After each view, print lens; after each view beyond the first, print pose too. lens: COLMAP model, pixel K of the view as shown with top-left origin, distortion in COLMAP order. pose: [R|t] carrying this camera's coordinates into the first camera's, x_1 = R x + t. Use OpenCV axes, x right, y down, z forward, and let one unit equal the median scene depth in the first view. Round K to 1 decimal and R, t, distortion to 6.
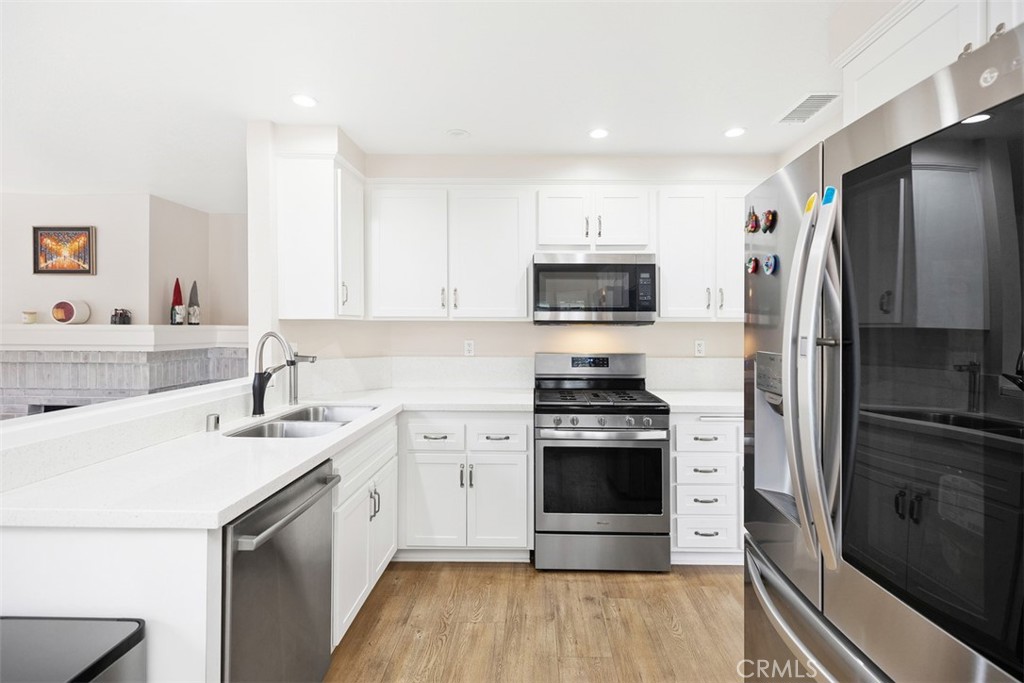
lens RADIAL K [[462.3, 0, 526.2], [0, 462.3, 323.1], [0, 0, 1]] dist [0.001545, -0.000908]
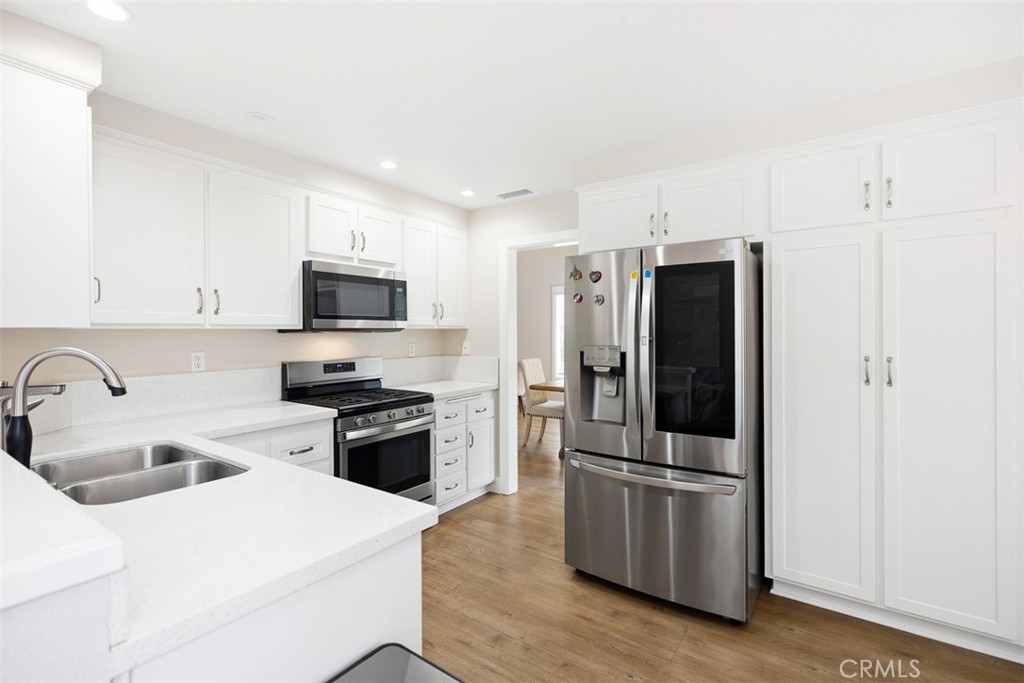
lens RADIAL K [[462.3, 0, 505.4], [0, 462.3, 333.6], [0, 0, 1]] dist [0.001545, -0.000908]
pose [[0.570920, -0.012564, 0.820909, -0.563519], [0.004007, 0.999914, 0.012517, -0.005196], [-0.820996, -0.003856, 0.570921, 0.098084]]
